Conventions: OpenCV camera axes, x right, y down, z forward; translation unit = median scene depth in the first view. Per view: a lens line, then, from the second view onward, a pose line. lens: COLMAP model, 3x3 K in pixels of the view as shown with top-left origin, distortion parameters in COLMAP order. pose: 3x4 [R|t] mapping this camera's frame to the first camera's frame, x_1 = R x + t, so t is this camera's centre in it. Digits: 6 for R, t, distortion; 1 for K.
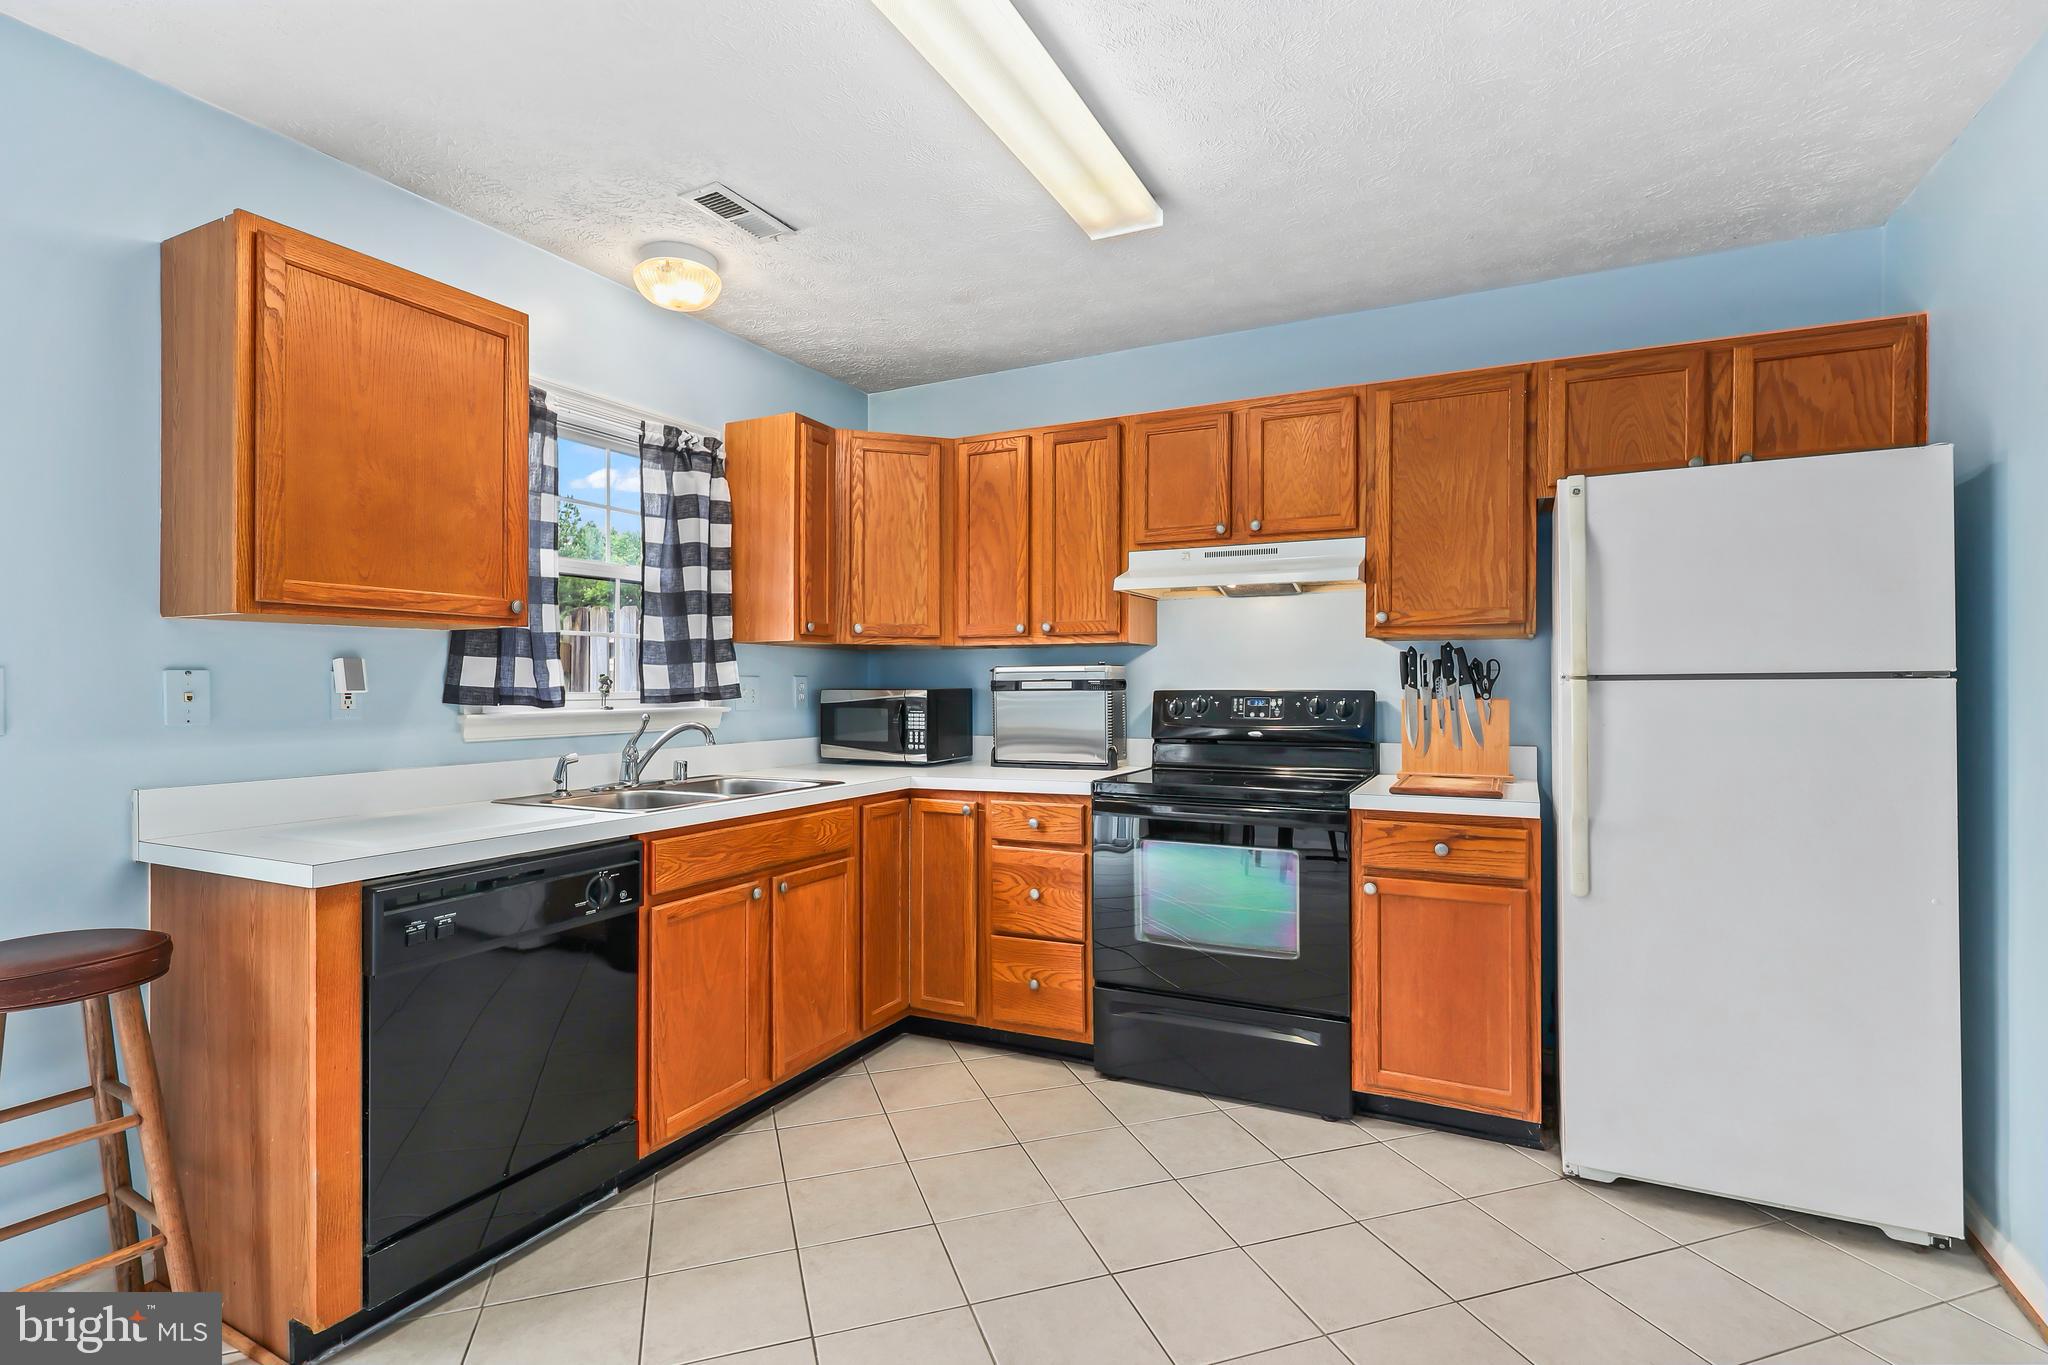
lens RADIAL K [[983.7, 0, 1024.0], [0, 983.7, 682.5], [0, 0, 1]] dist [0.000737, 0.000149]
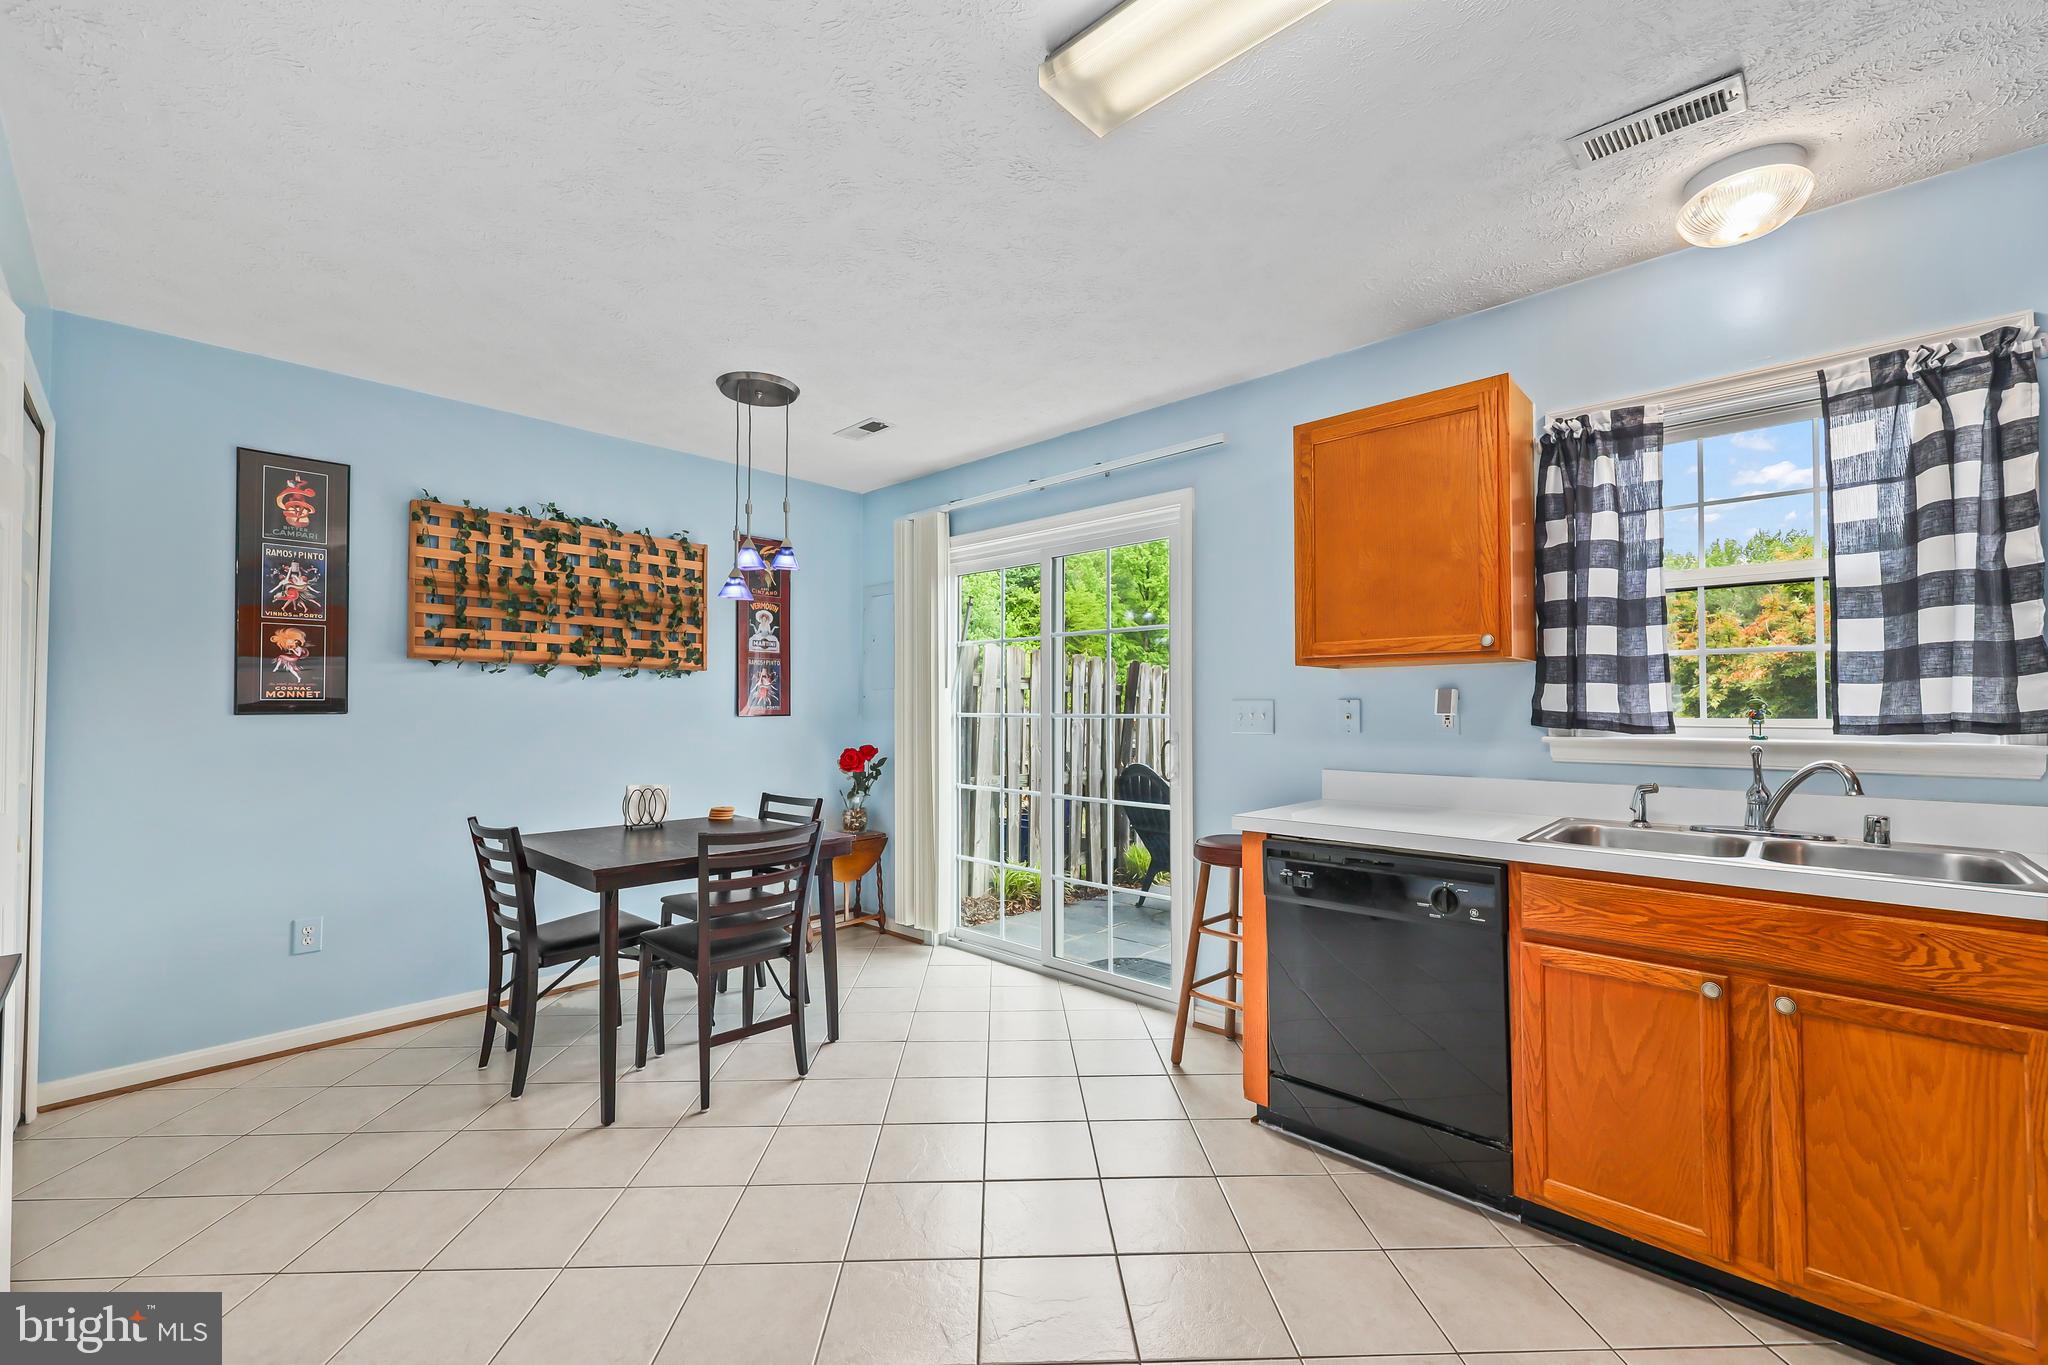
lens RADIAL K [[839.0, 0, 1024.0], [0, 839.0, 682.5], [0, 0, 1]] dist [0.001083, 0.000157]
pose [[-0.291332, -0.023513, -0.956333, 0.469002], [0.003958, 0.999660, -0.025784, -0.005320], [0.956614, -0.011297, -0.291139, 0.649245]]
